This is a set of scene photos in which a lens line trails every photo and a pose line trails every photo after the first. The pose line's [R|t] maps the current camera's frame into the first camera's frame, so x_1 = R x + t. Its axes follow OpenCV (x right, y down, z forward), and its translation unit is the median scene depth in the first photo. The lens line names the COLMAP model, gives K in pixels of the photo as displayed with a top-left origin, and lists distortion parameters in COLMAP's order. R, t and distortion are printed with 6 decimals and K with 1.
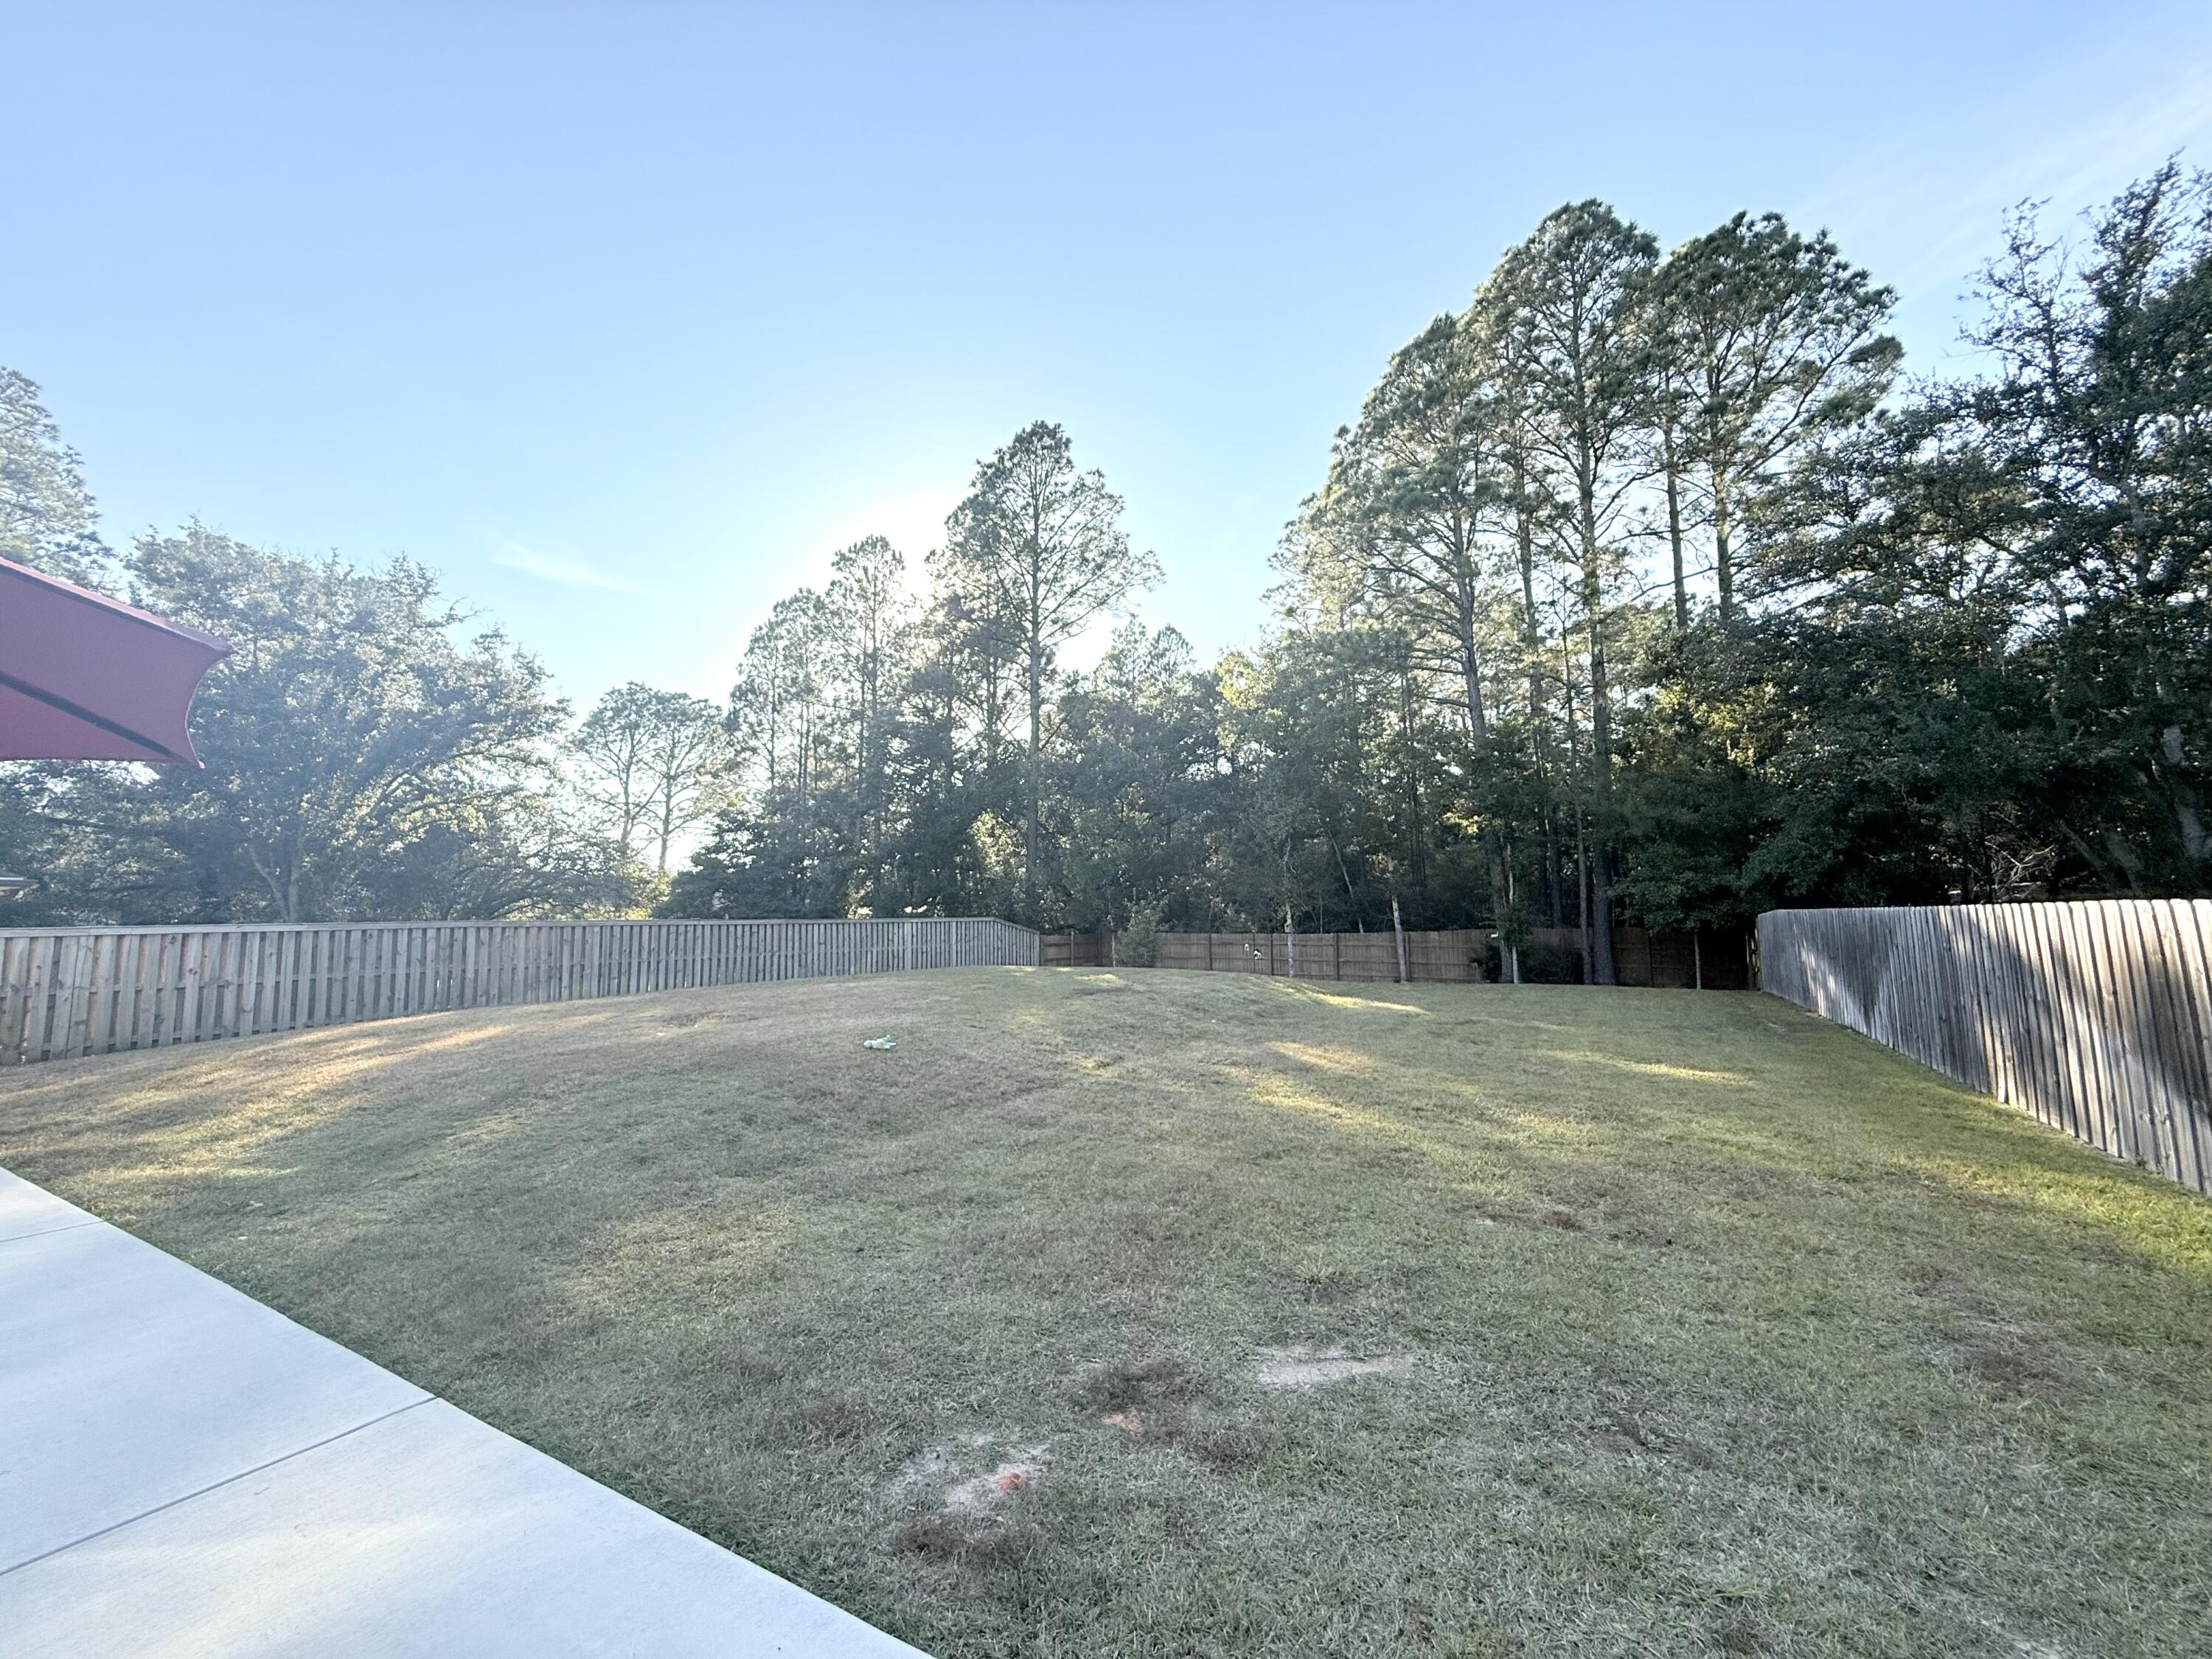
lens RADIAL K [[885.8, 0, 1097.3], [0, 885.8, 822.9], [0, 0, 1]] dist [0.000182, 0.000681]
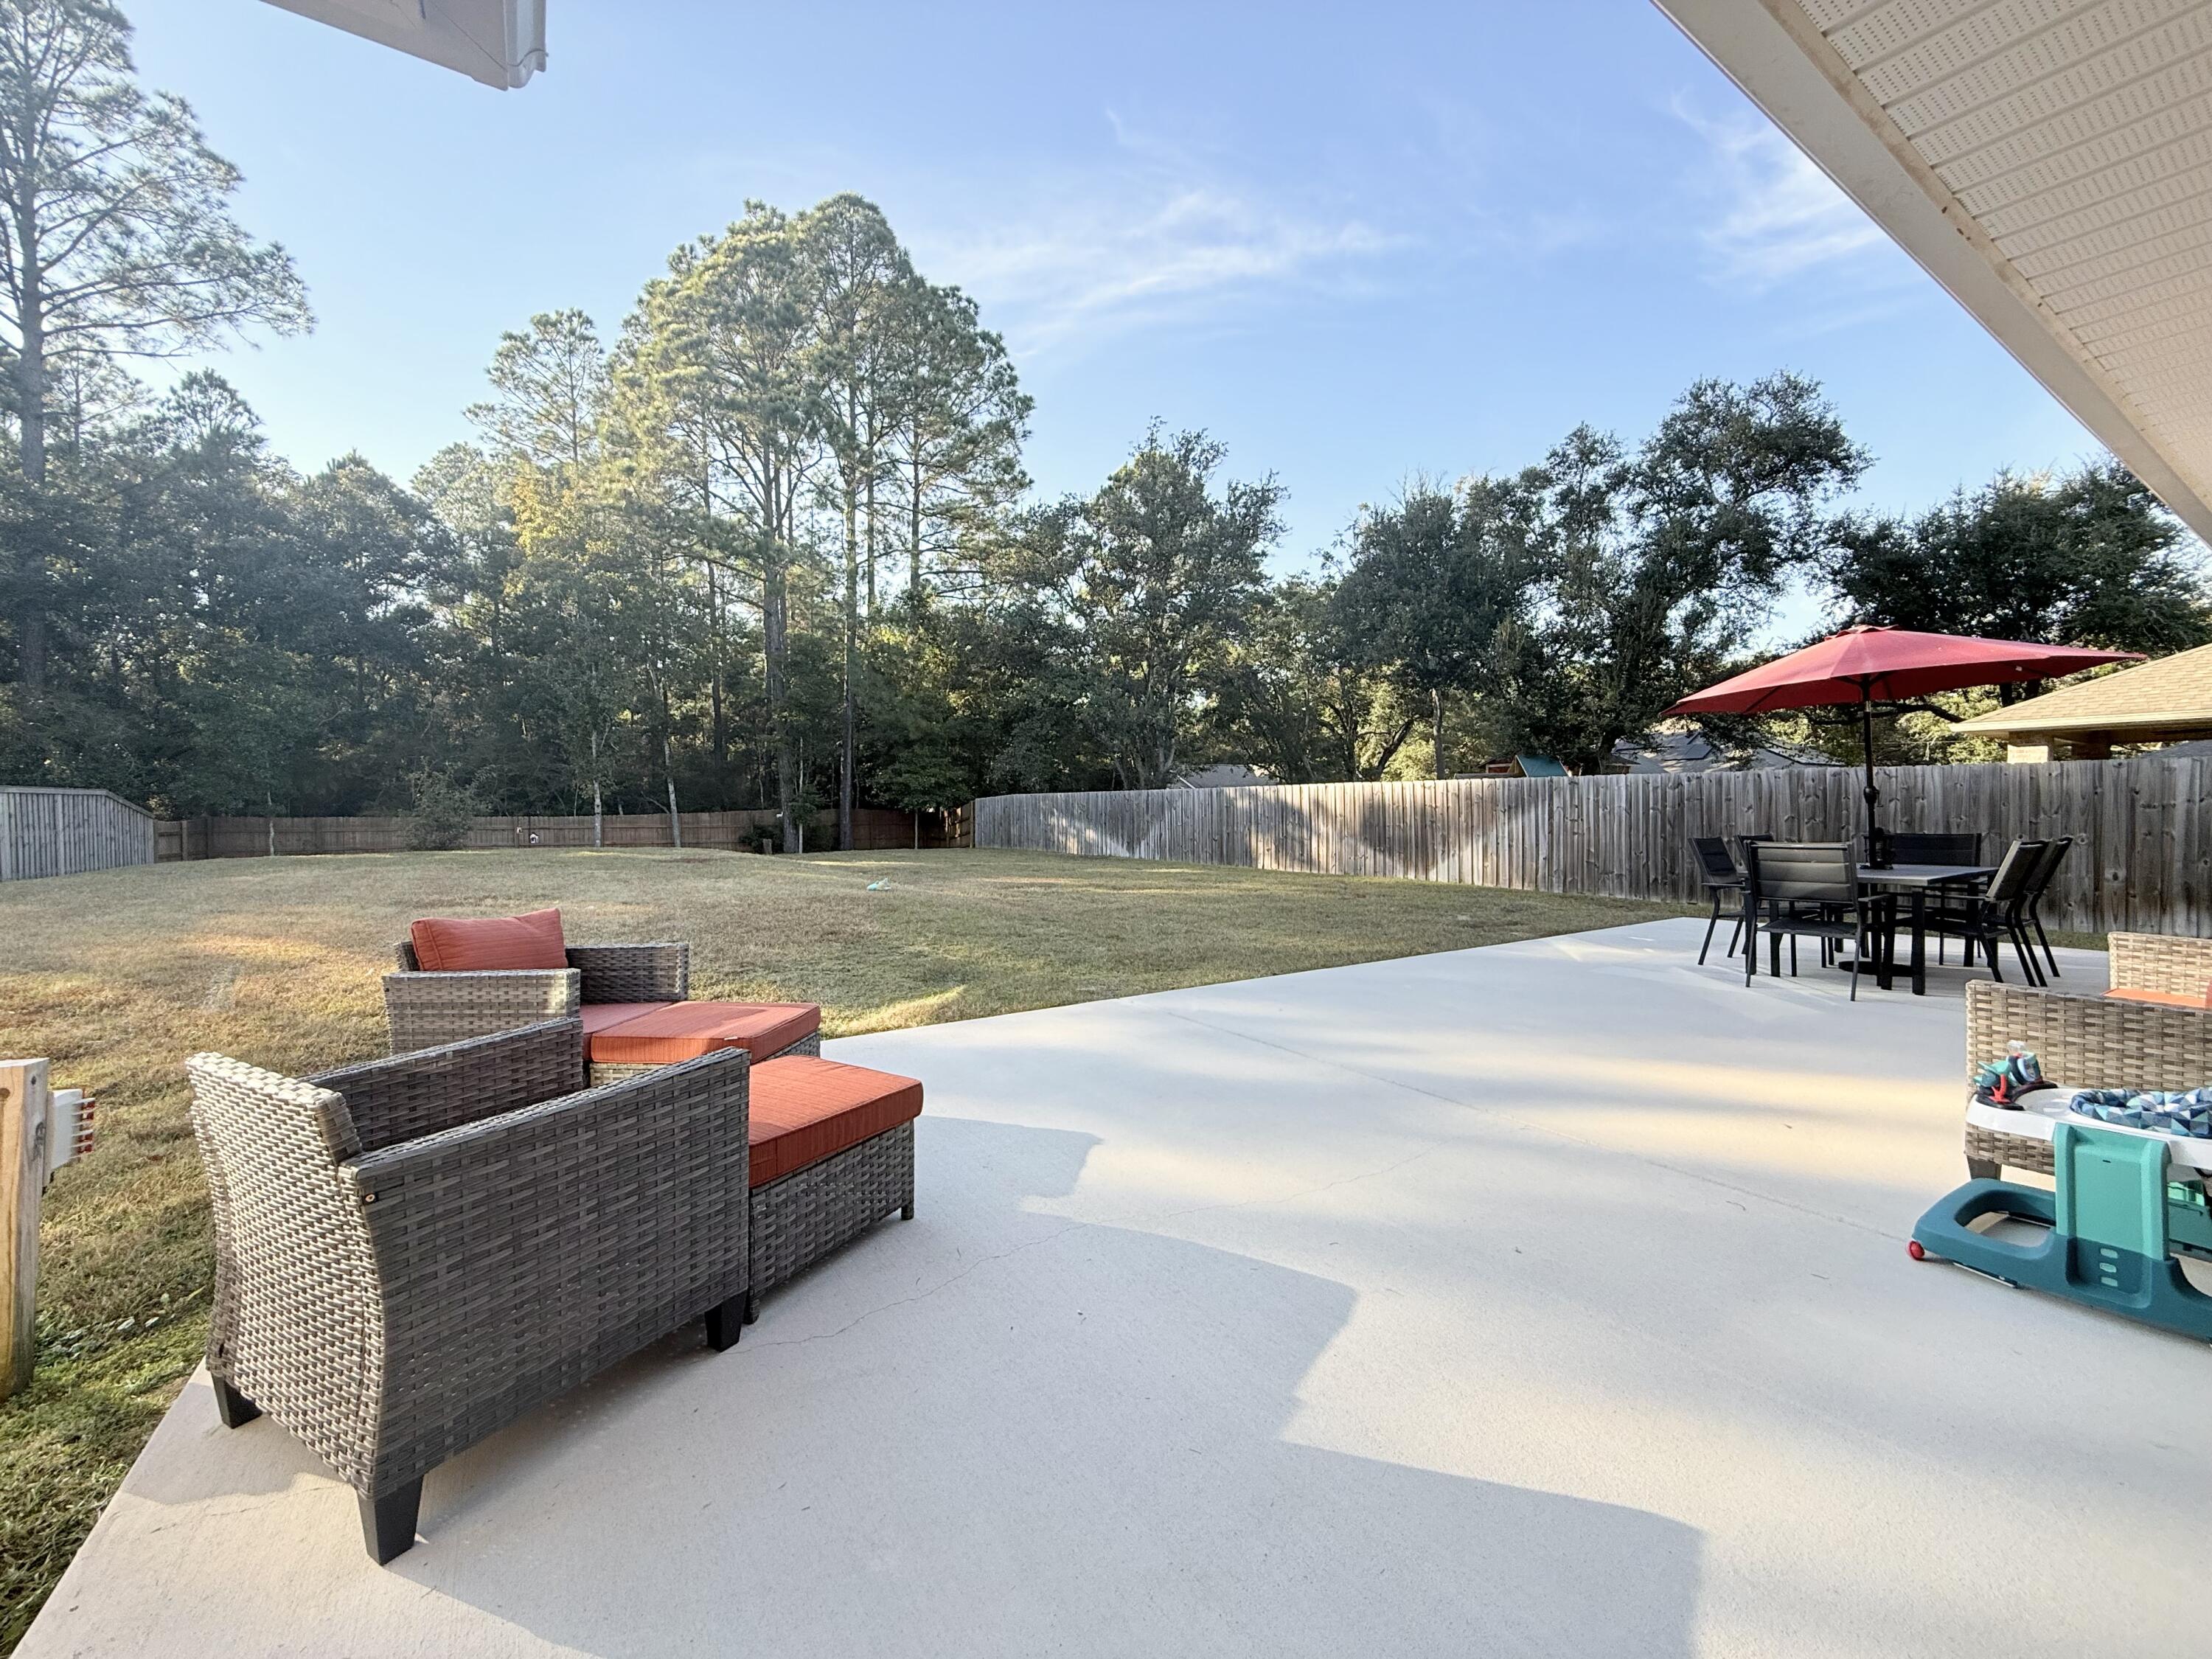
lens RADIAL K [[885.8, 0, 1097.3], [0, 885.8, 822.9], [0, 0, 1]] dist [0.000182, 0.000681]
pose [[0.444615, -0.018045, 0.895540, -0.419568], [-0.089792, 0.993863, 0.064606, 0.026121], [-0.891210, -0.109137, 0.440266, 0.115965]]
